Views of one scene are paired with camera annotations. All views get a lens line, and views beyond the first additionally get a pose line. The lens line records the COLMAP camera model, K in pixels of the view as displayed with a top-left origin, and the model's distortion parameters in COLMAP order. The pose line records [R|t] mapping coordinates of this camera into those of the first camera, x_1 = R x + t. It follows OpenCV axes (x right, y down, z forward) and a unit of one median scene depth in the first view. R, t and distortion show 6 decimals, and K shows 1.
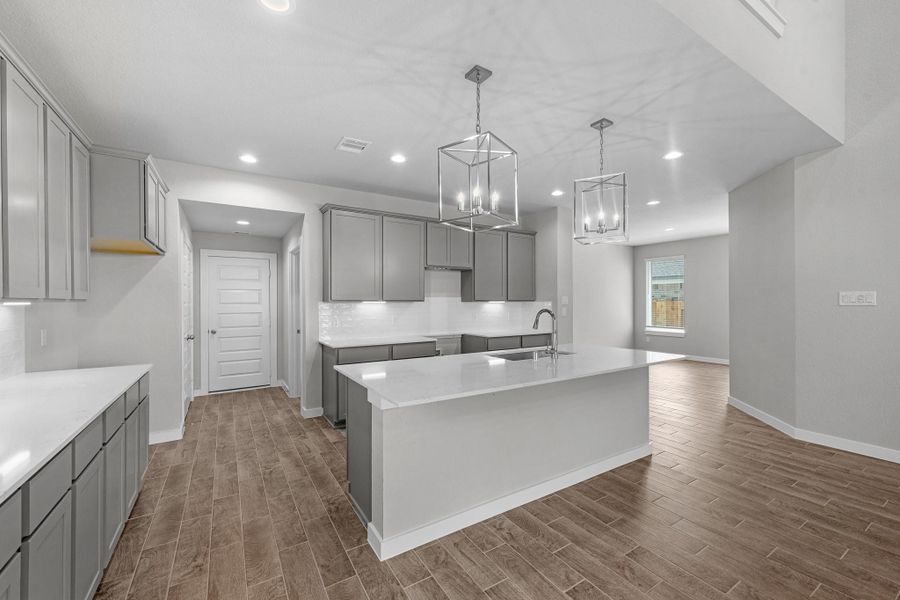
lens RADIAL K [[370.3, 0, 447.6], [0, 370.3, 301.5], [0, 0, 1]] dist [0.003017, 0.000223]
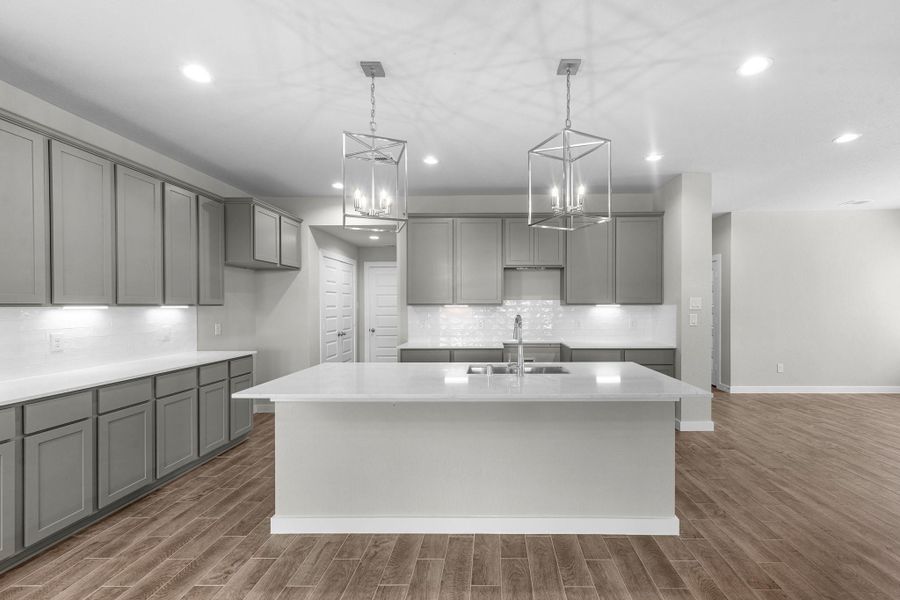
lens RADIAL K [[391.2, 0, 452.2], [0, 391.2, 308.2], [0, 0, 1]] dist [0.013454, 0.000015]
pose [[0.835935, 0.003259, -0.548819, 0.336243], [0.002017, 0.999957, 0.009009, -0.001226], [0.548825, -0.008638, 0.835893, 0.107124]]
